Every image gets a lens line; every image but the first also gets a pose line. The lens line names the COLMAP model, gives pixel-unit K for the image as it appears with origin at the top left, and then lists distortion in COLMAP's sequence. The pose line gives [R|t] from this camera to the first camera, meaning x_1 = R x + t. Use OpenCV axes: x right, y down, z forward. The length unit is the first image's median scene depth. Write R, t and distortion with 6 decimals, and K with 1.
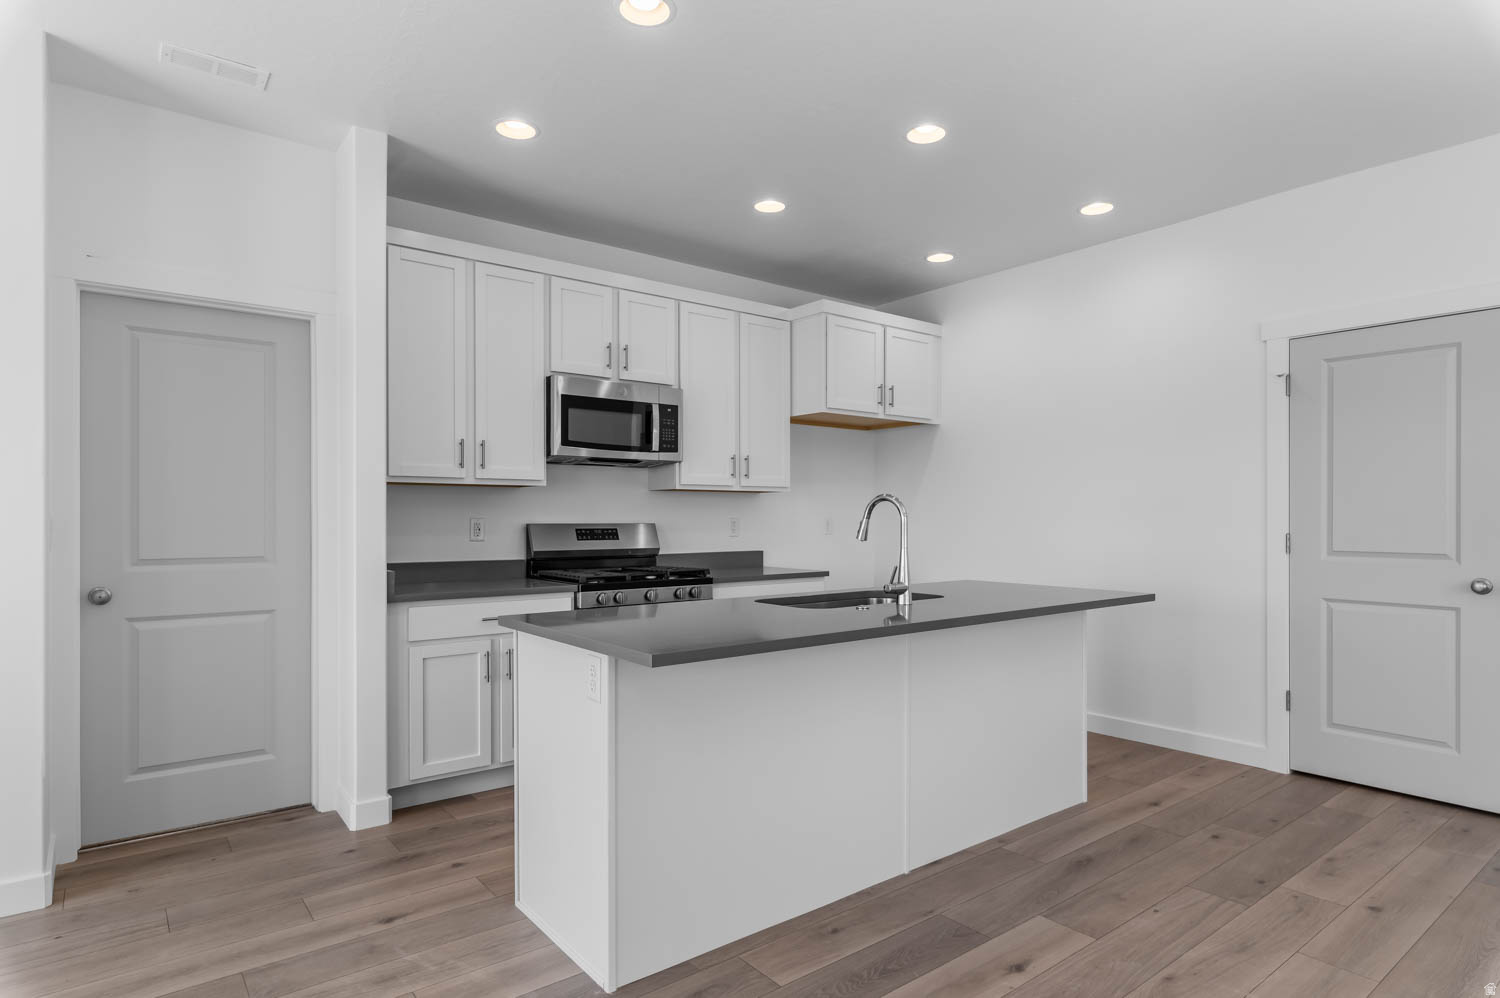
lens RADIAL K [[832.0, 0, 760.6], [0, 832.0, 512.2], [0, 0, 1]] dist [0.003180, 0.000963]
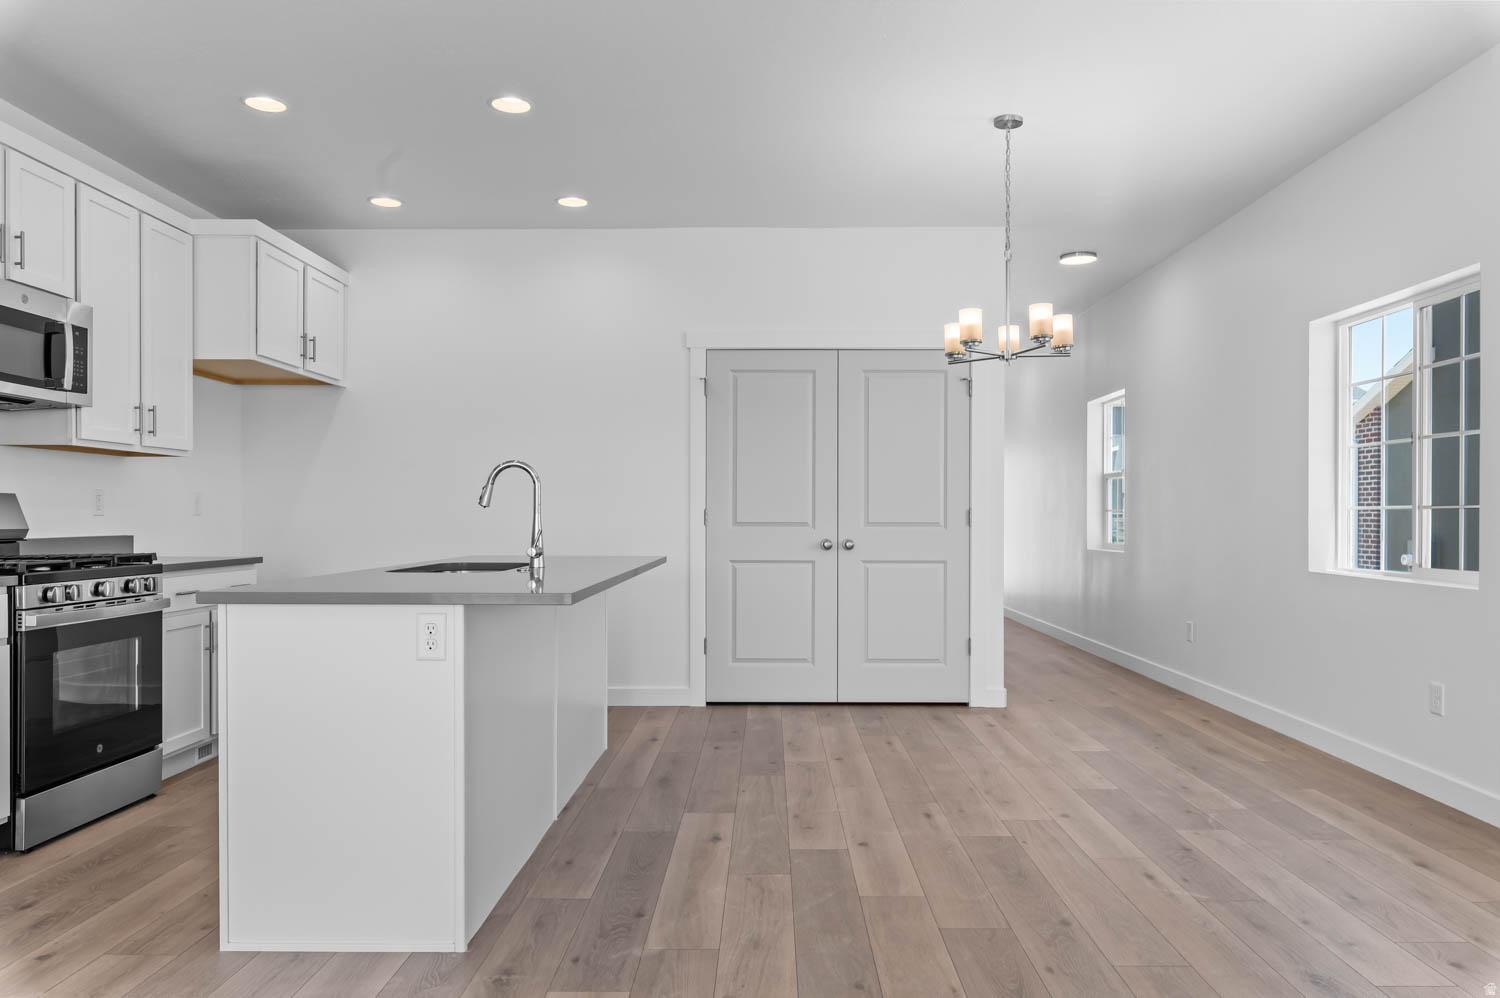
lens RADIAL K [[1055.6, 0, 763.2], [0, 1055.6, 504.1], [0, 0, 1]] dist [0.010416, 0.003668]
pose [[0.626061, 0.011162, 0.779694, -0.517211], [-0.006071, 0.999937, -0.009441, 0.032778], [-0.779750, 0.001177, 0.626090, -0.031354]]
